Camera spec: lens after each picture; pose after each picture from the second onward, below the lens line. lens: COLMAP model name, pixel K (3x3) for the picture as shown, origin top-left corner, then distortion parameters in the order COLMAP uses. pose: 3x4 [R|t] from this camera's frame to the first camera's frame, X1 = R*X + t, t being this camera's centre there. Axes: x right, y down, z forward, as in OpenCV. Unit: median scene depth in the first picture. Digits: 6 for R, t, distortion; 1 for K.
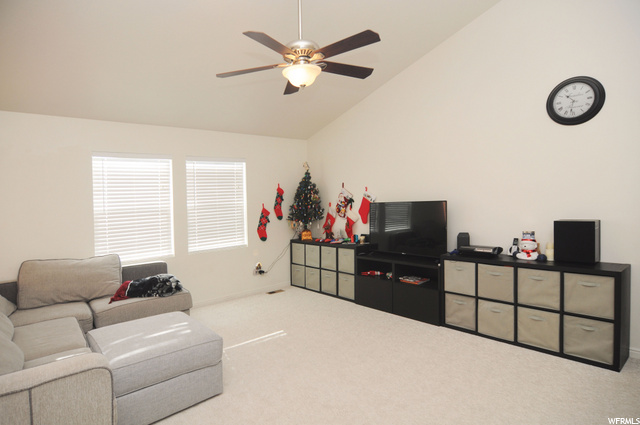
lens RADIAL K [[349.5, 0, 312.8], [0, 349.5, 214.6], [0, 0, 1]] dist [0.000913, -0.000344]
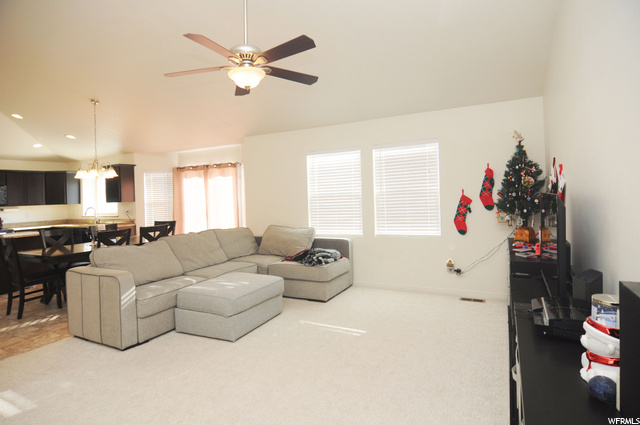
lens RADIAL K [[361.7, 0, 318.0], [0, 361.7, 191.7], [0, 0, 1]] dist [0.000591, -0.000194]
pose [[0.371879, 0.030509, -0.927780, 0.563171], [-0.008978, 0.999531, 0.029269, -0.051111], [0.928238, -0.002555, 0.371979, 0.394830]]
